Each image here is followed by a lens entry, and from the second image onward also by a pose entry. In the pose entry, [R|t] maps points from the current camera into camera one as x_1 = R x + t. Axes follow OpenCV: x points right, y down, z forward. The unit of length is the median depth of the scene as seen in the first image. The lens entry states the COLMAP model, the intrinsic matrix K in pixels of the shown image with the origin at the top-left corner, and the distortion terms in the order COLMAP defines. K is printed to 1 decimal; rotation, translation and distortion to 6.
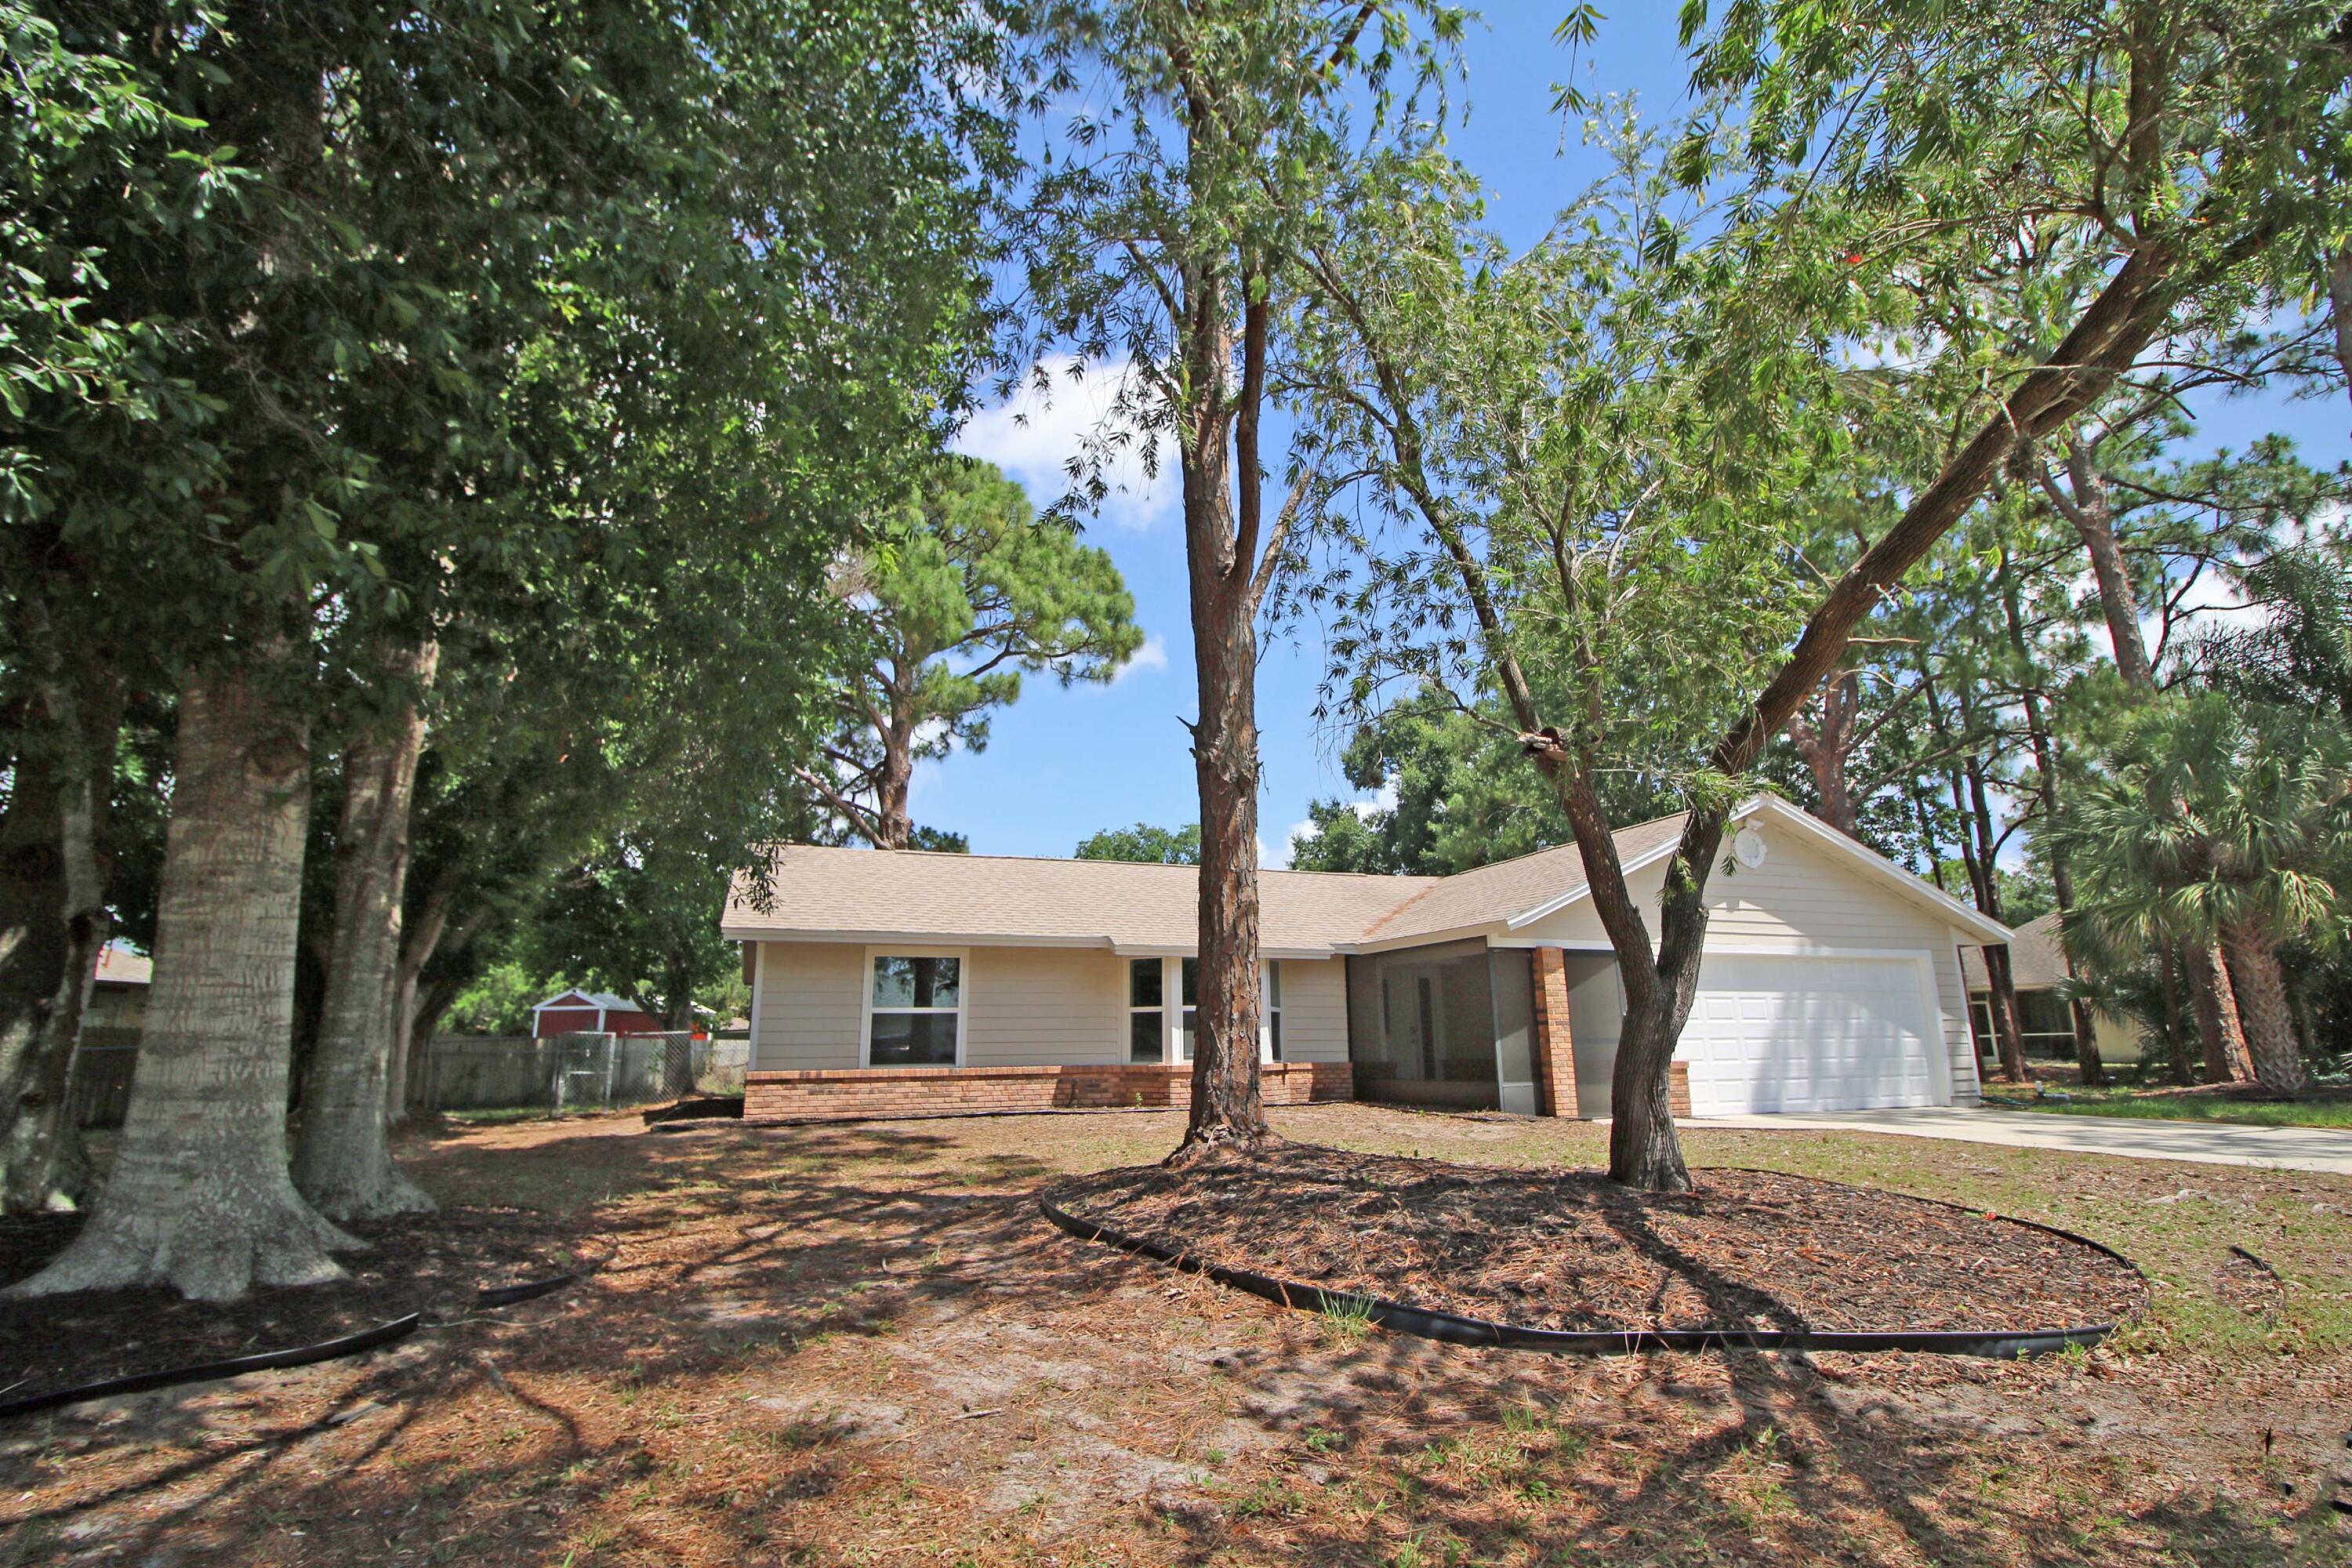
lens RADIAL K [[1059.8, 0, 1176.0], [0, 1059.8, 784.0], [0, 0, 1]] dist [0.002095, 0.000105]
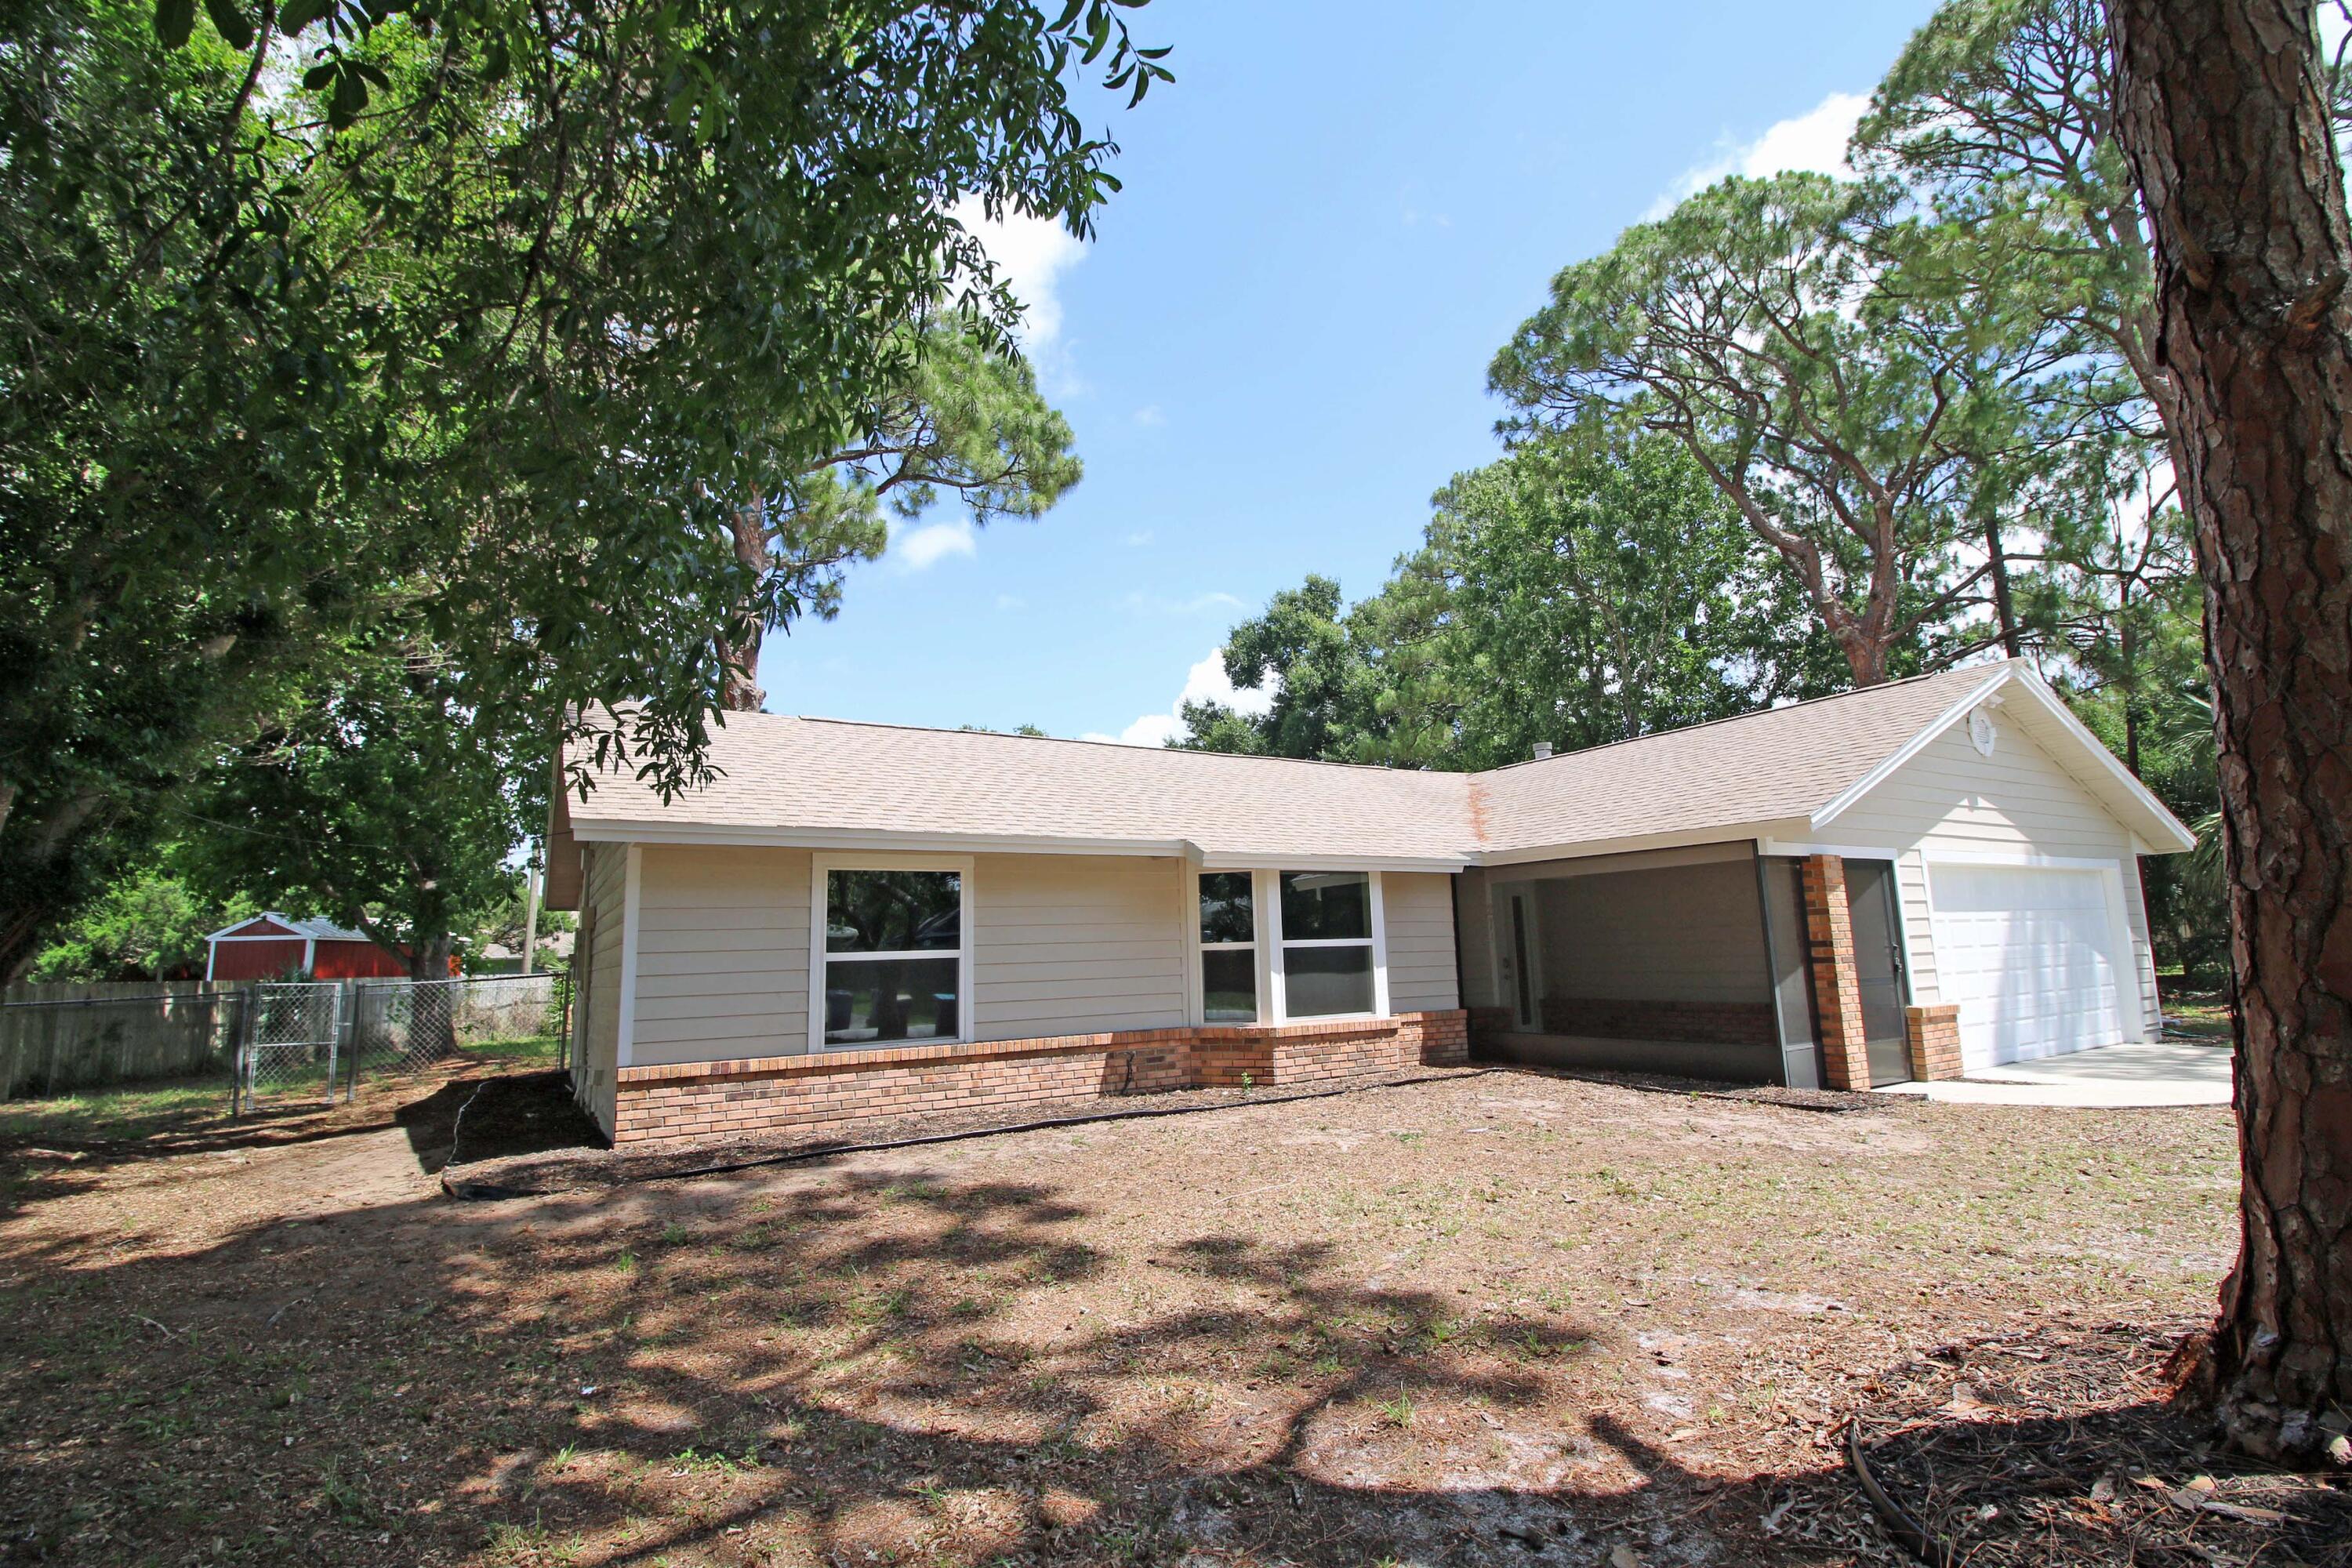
lens RADIAL K [[1066.6, 0, 1176.0], [0, 1066.6, 784.0], [0, 0, 1]] dist [-0.002499, -0.000038]
pose [[0.980810, 0.013382, 0.194507, -0.197132], [-0.029184, 0.996479, 0.078605, 0.055779], [-0.192770, -0.082773, 0.977747, 0.344988]]
